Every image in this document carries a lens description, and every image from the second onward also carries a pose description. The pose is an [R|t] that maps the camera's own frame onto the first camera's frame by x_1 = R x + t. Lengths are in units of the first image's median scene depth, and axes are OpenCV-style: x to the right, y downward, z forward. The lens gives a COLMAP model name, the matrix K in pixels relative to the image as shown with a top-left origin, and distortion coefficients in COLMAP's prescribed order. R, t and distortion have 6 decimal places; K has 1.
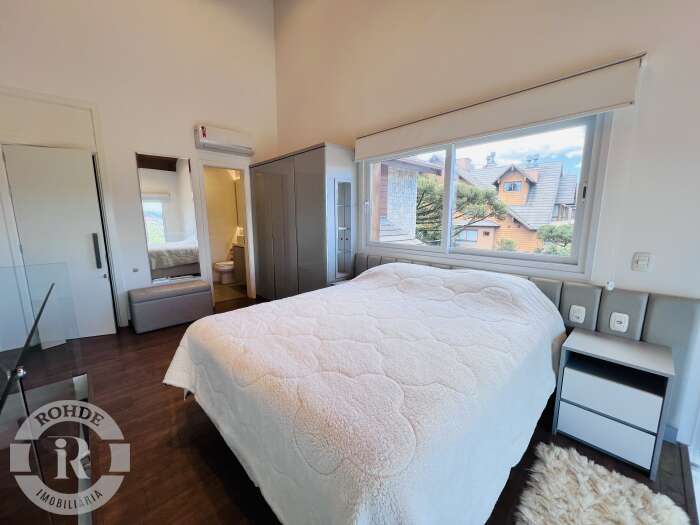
lens RADIAL K [[279.9, 0, 350.0], [0, 279.9, 262.5], [0, 0, 1]] dist [-0.000230, -0.000016]
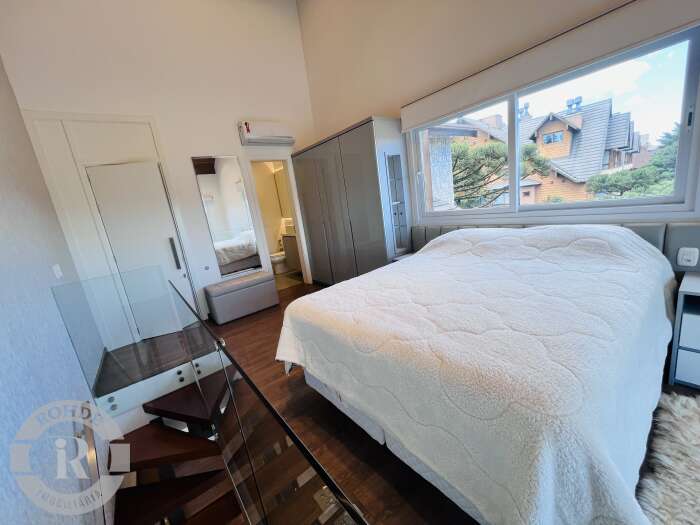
lens RADIAL K [[279.9, 0, 350.0], [0, 279.9, 262.5], [0, 0, 1]] dist [-0.000230, -0.000016]
pose [[0.987075, -0.111856, -0.114768, -0.100099], [0.118806, 0.991360, 0.055600, 0.012853], [0.107557, -0.068516, 0.991835, -0.013249]]
